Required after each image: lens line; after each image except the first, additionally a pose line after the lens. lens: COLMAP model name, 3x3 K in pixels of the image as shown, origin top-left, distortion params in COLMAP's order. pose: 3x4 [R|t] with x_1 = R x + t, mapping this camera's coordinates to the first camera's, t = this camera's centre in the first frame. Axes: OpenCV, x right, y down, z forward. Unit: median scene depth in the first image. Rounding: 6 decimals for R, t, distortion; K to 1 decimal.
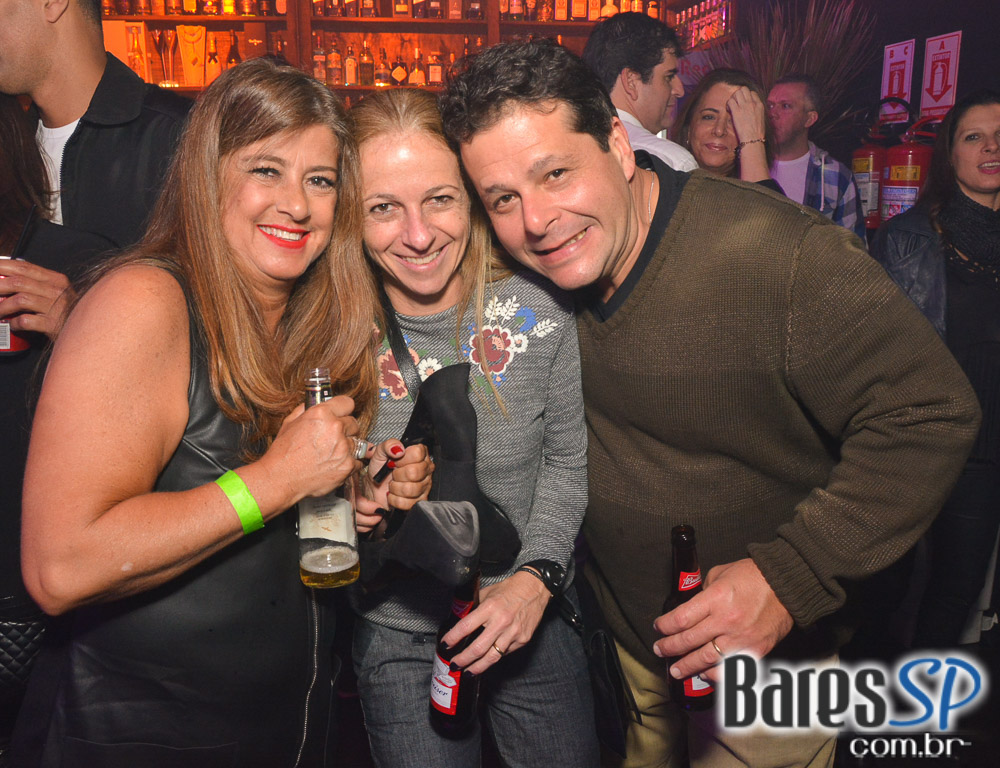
lens RADIAL K [[916.2, 0, 507.0], [0, 916.2, 379.7], [0, 0, 1]] dist [-0.020355, 0.000000]
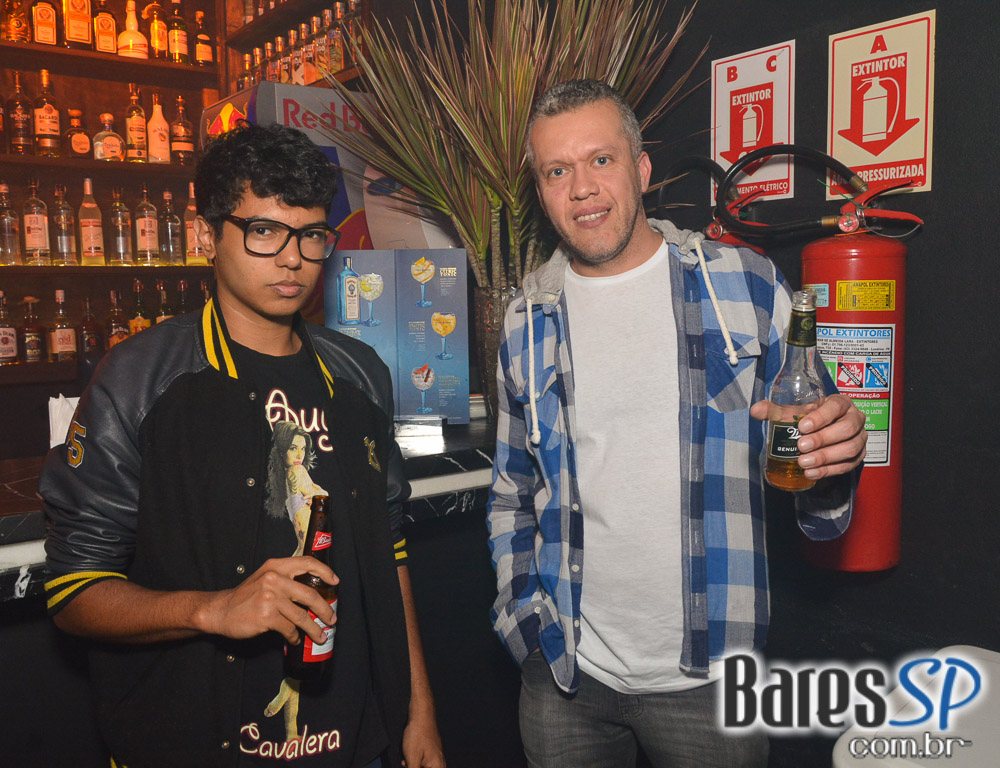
lens RADIAL K [[916.2, 0, 506.5], [0, 916.2, 383.9], [0, 0, 1]] dist [-0.020355, 0.000000]
pose [[0.876482, -0.048070, 0.479028, 0.029414], [0.109003, 0.988978, -0.100203, -0.089450], [-0.468932, 0.140041, 0.872062, 0.394981]]
